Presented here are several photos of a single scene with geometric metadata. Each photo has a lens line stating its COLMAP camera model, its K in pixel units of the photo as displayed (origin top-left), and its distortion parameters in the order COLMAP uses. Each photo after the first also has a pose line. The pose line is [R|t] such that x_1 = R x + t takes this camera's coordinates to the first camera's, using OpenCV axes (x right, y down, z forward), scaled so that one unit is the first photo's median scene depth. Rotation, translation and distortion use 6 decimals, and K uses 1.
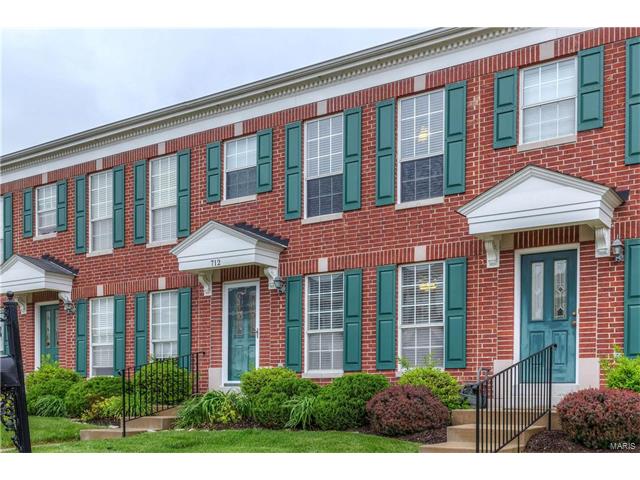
lens RADIAL K [[666.6, 0, 320.1], [0, 666.6, 253.5], [0, 0, 1]] dist [0.039090, -0.000138]
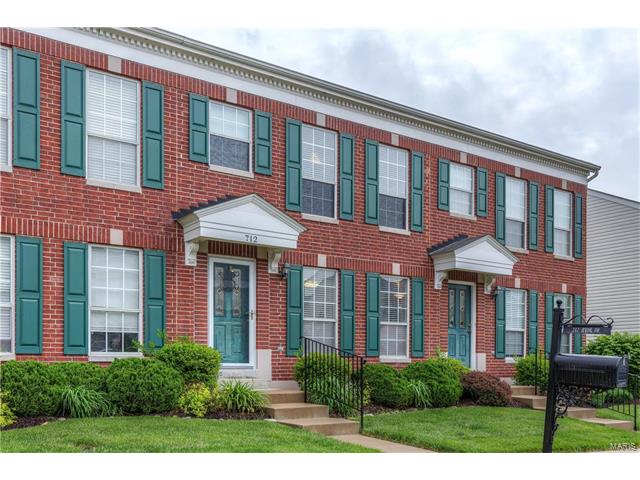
lens RADIAL K [[631.2, 0, 320.0], [0, 631.2, 240.0], [0, 0, 1]] dist [0.003860, 0.007604]
pose [[0.408070, 0.190882, 0.892772, -0.885794], [-0.176990, 0.975886, -0.127754, 0.111342], [-0.895630, -0.105879, 0.432014, 0.516287]]
